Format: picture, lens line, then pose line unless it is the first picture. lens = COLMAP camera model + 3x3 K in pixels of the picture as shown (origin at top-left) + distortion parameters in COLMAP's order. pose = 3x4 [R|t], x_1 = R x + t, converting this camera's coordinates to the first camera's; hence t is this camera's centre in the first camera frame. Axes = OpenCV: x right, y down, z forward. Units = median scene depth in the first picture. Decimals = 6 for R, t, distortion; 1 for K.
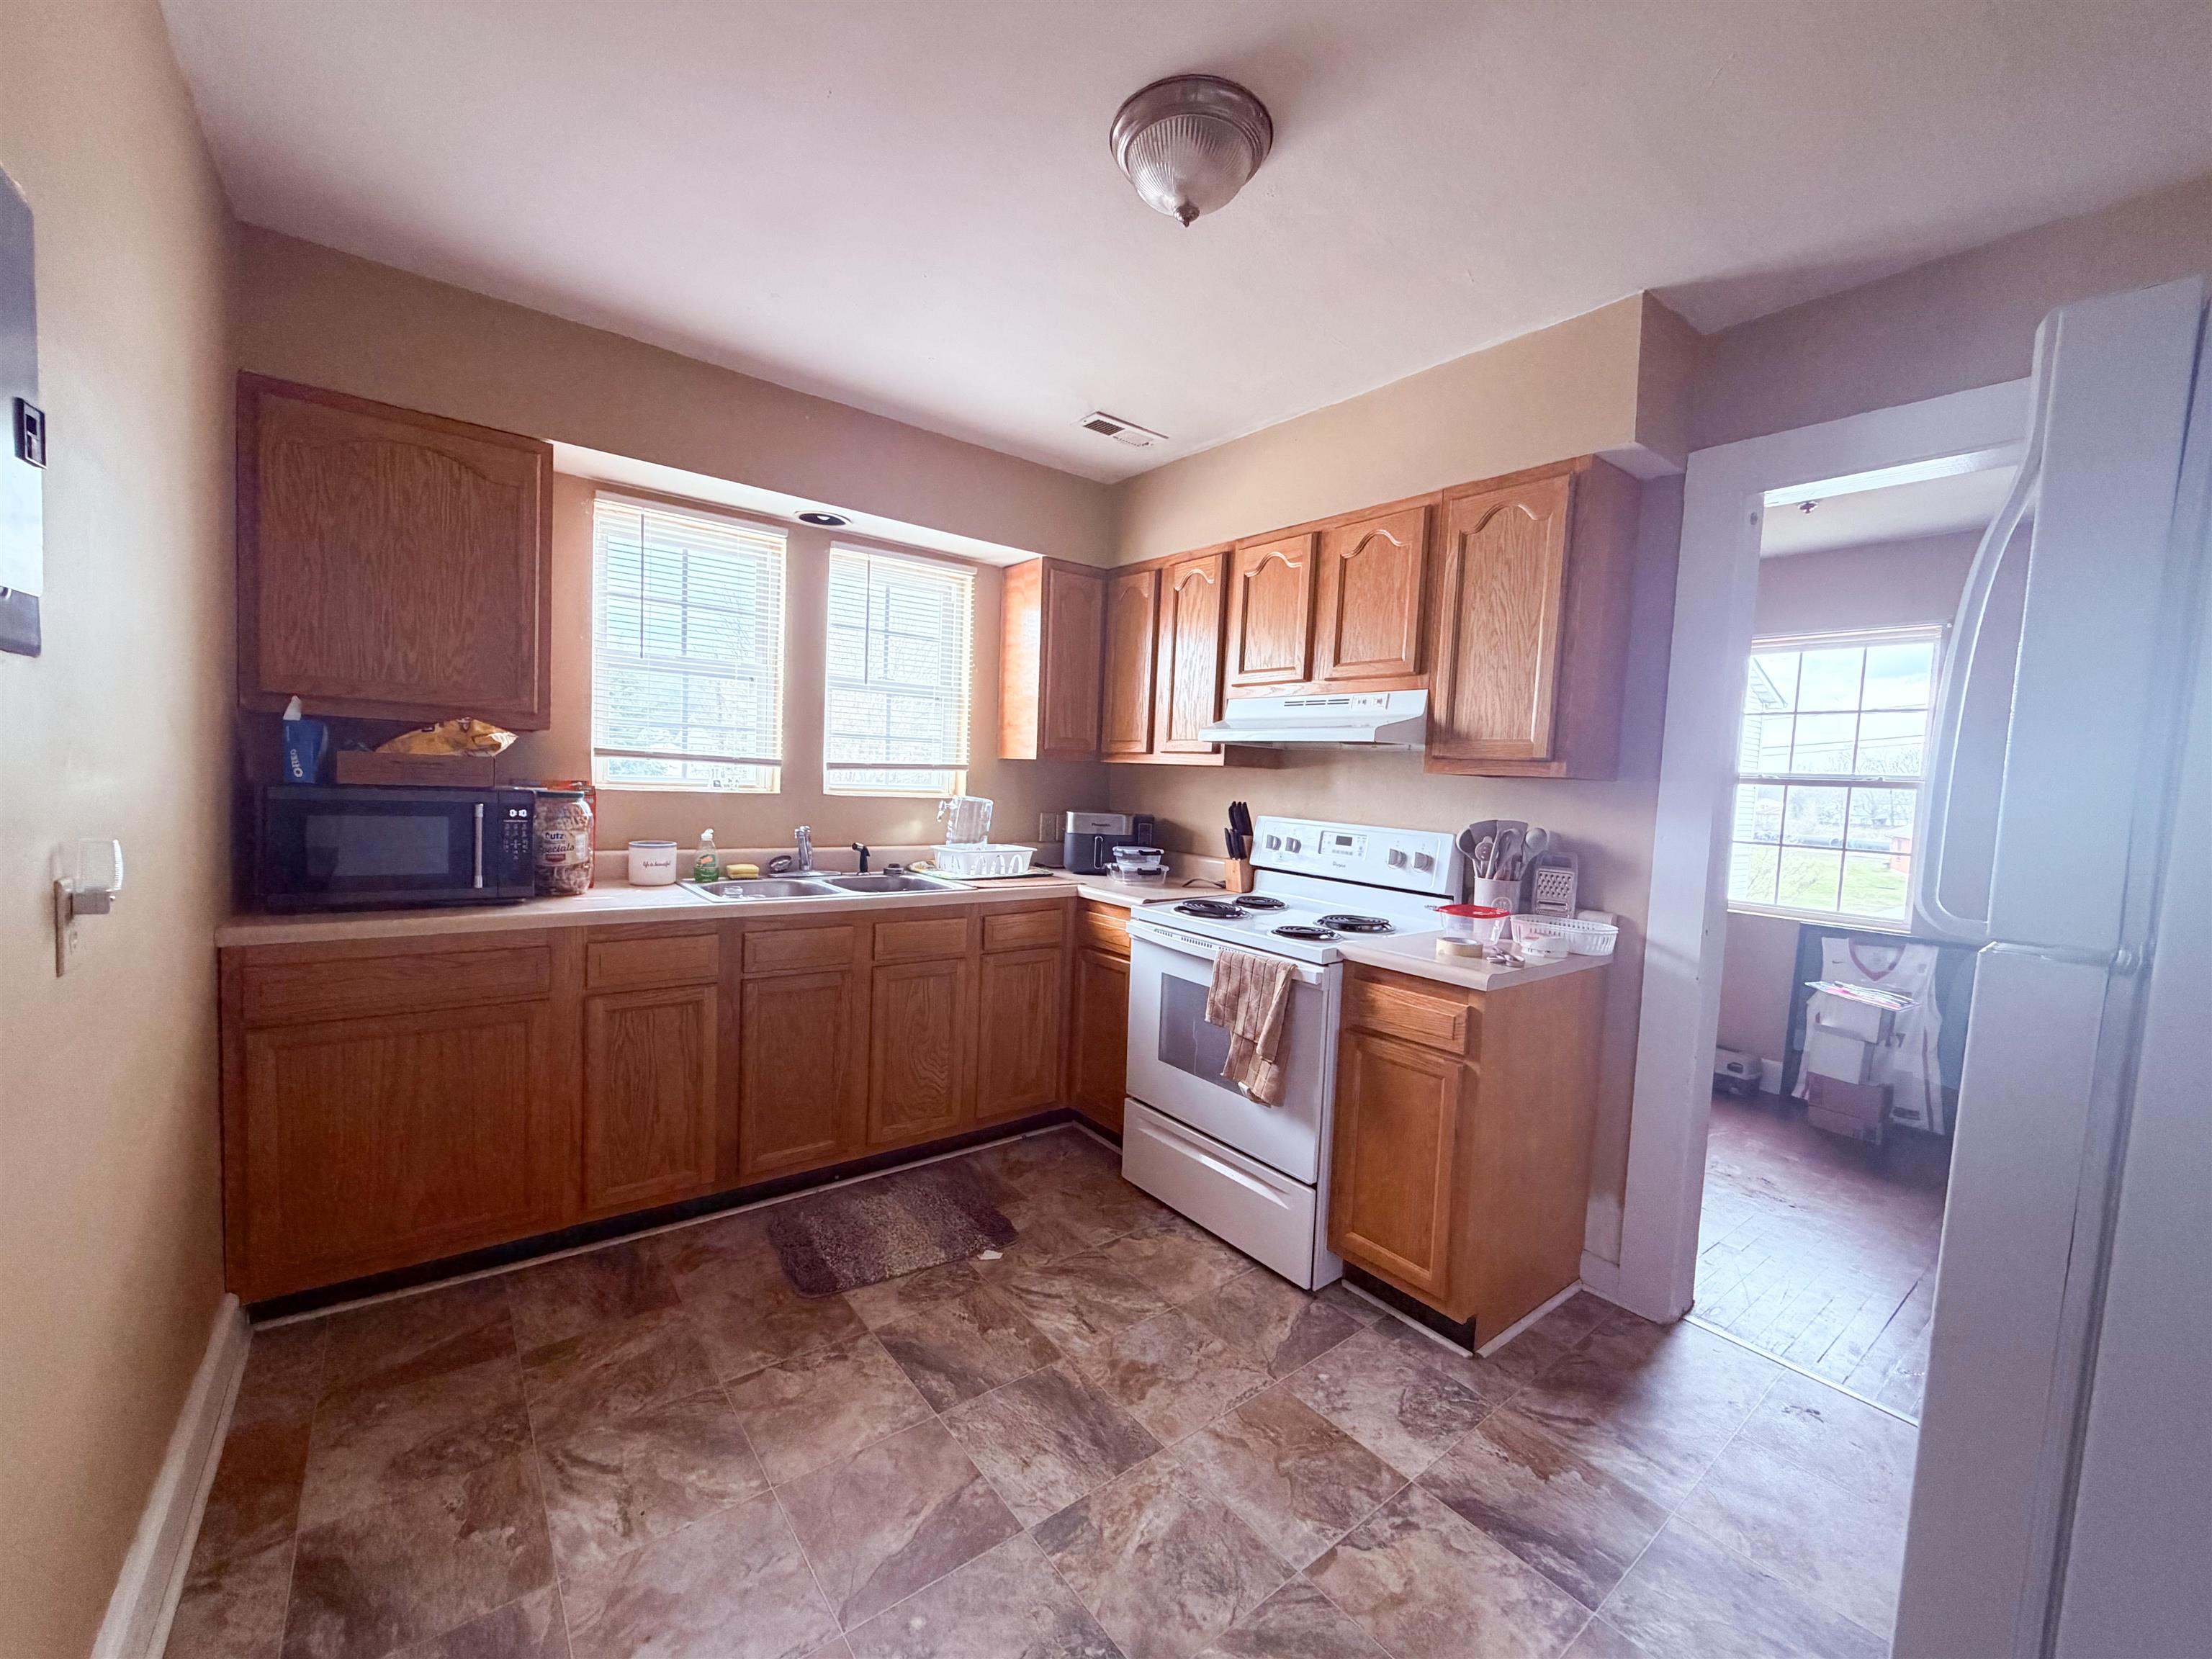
lens RADIAL K [[882.3, 0, 1100.8], [0, 882.3, 834.2], [0, 0, 1]] dist [-0.001871, 0.000234]
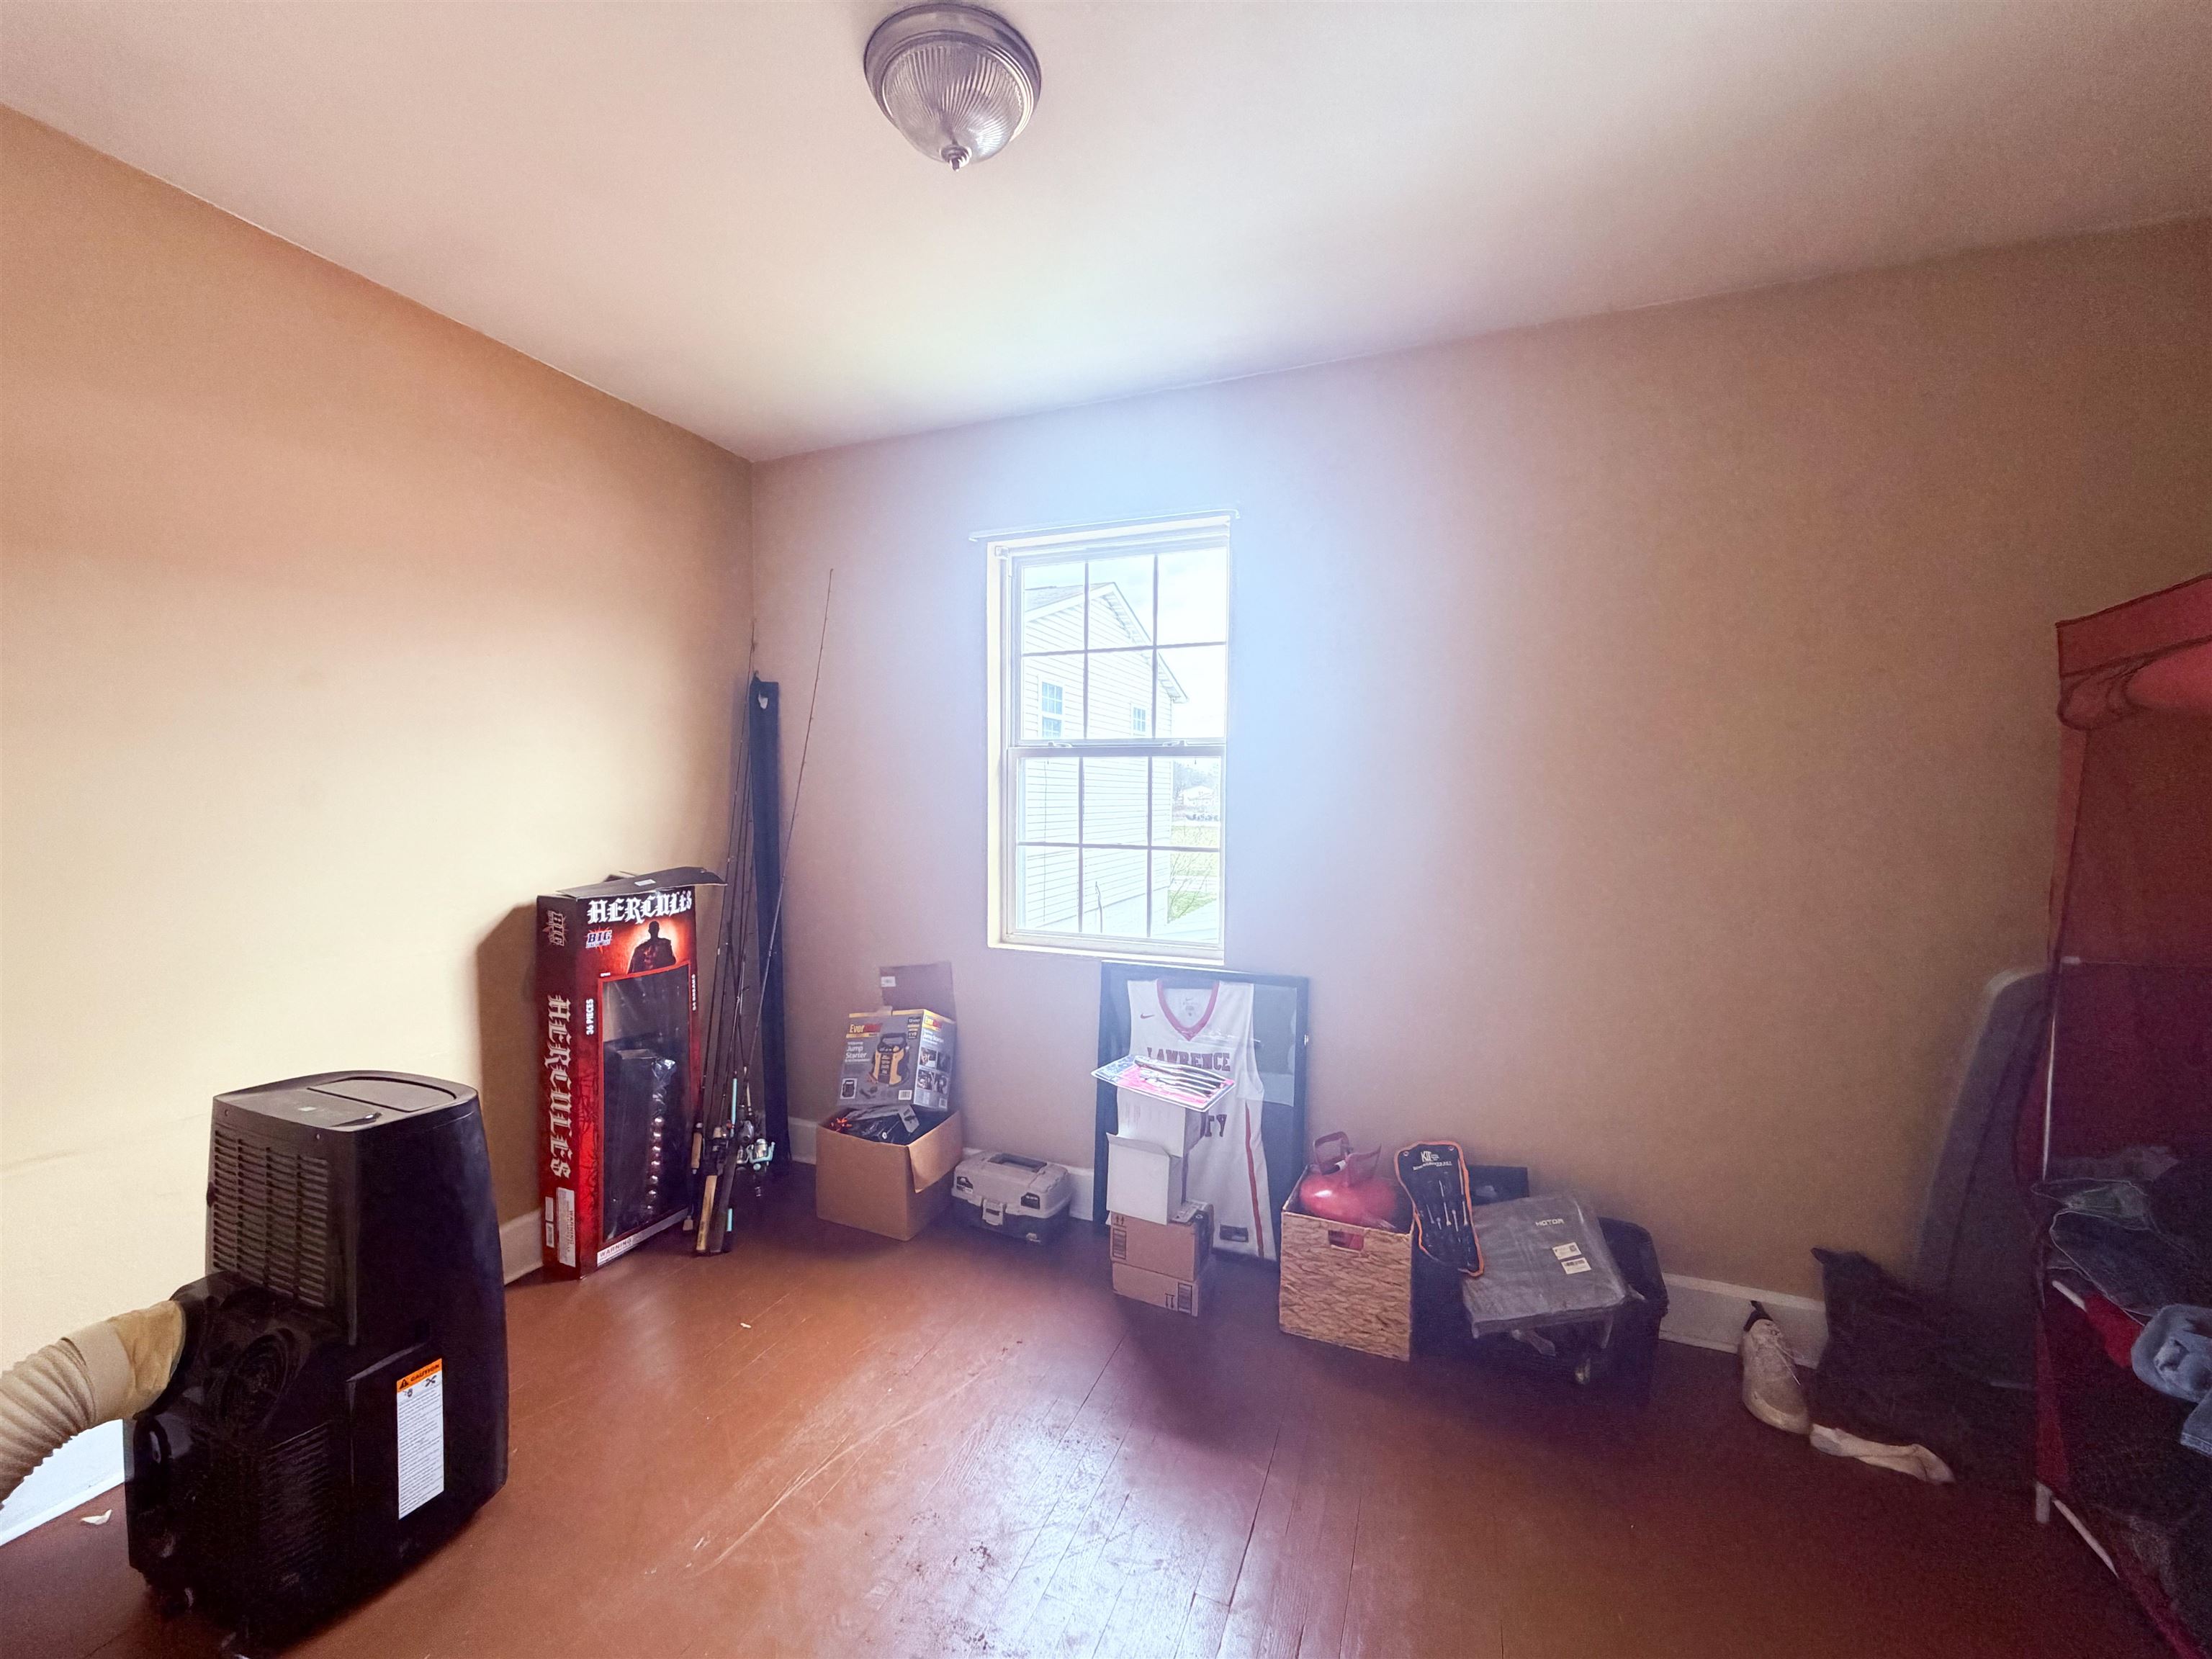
lens RADIAL K [[882.3, 0, 1110.6], [0, 882.3, 814.8], [0, 0, 1]] dist [-0.001871, 0.000234]
pose [[0.862528, -0.067619, 0.501472, 0.815400], [0.070874, 0.997406, 0.012589, -0.031171], [-0.501022, 0.024683, 0.865082, 0.717662]]
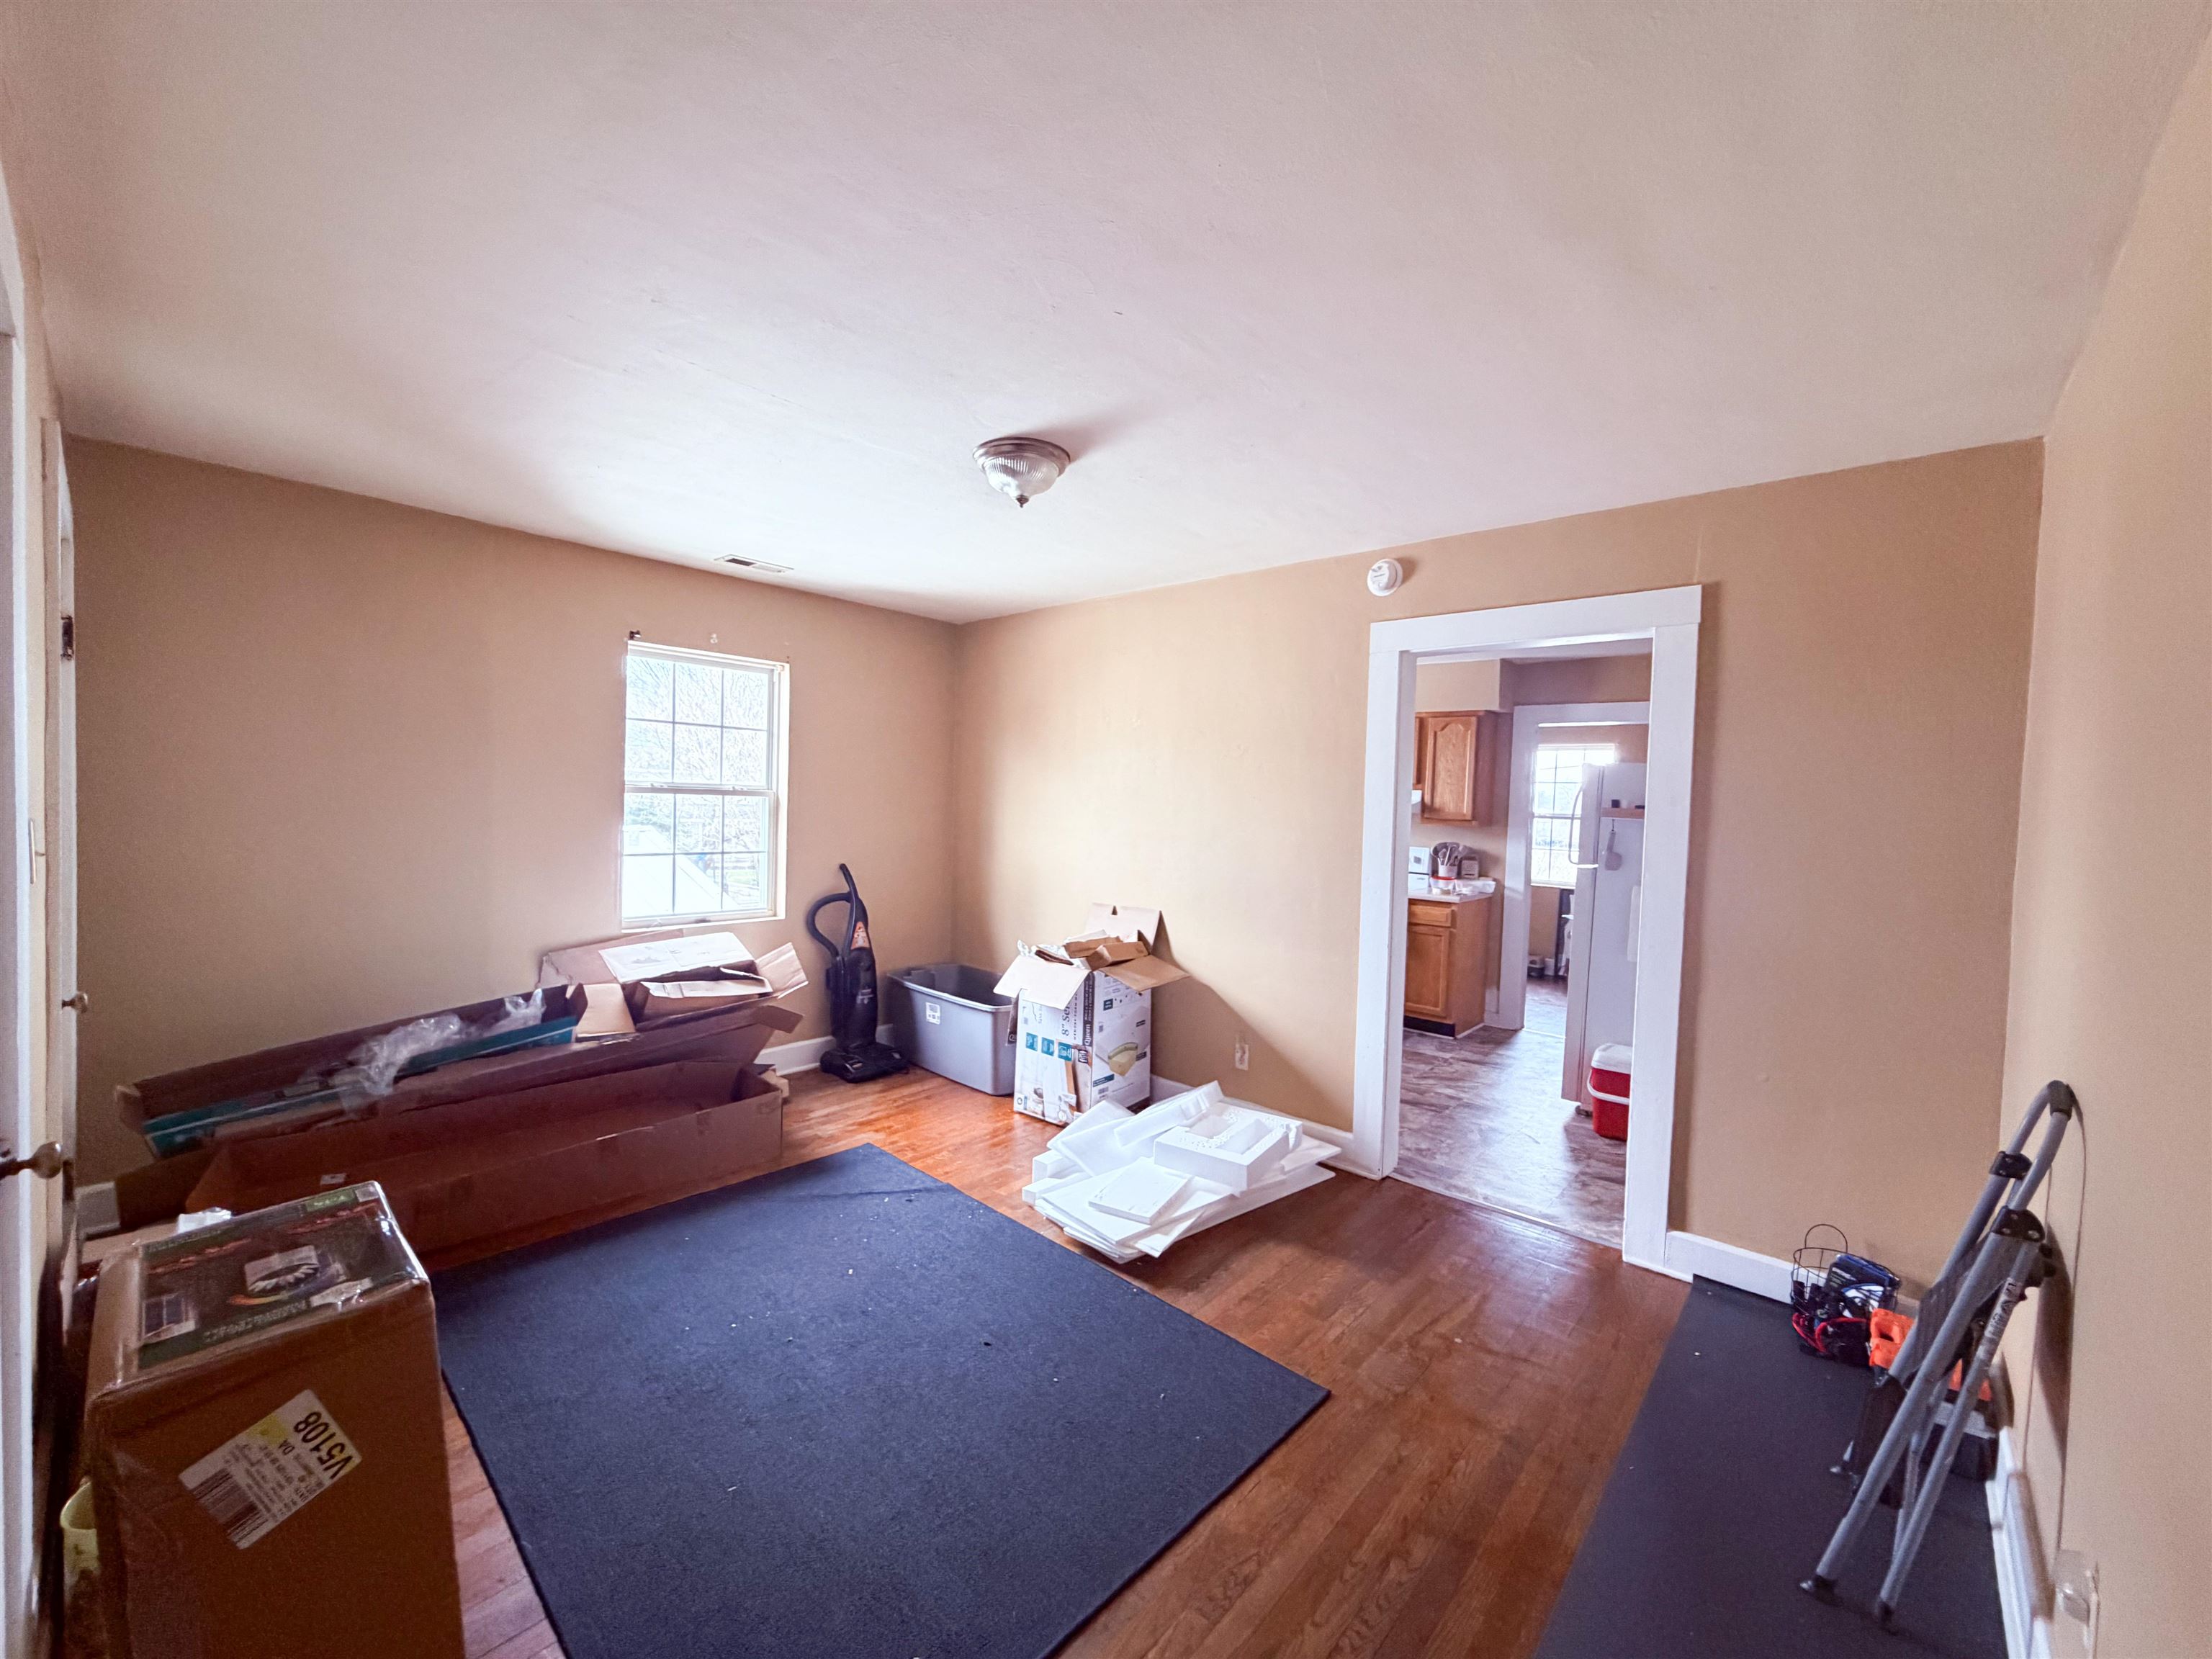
lens RADIAL K [[882.3, 0, 1100.0], [0, 882.3, 832.0], [0, 0, 1]] dist [-0.001871, 0.000234]
pose [[0.983394, -0.018055, 0.180583, -0.986314], [0.020593, 0.999714, -0.012193, -0.034549], [-0.180311, 0.015709, 0.983484, -1.301355]]
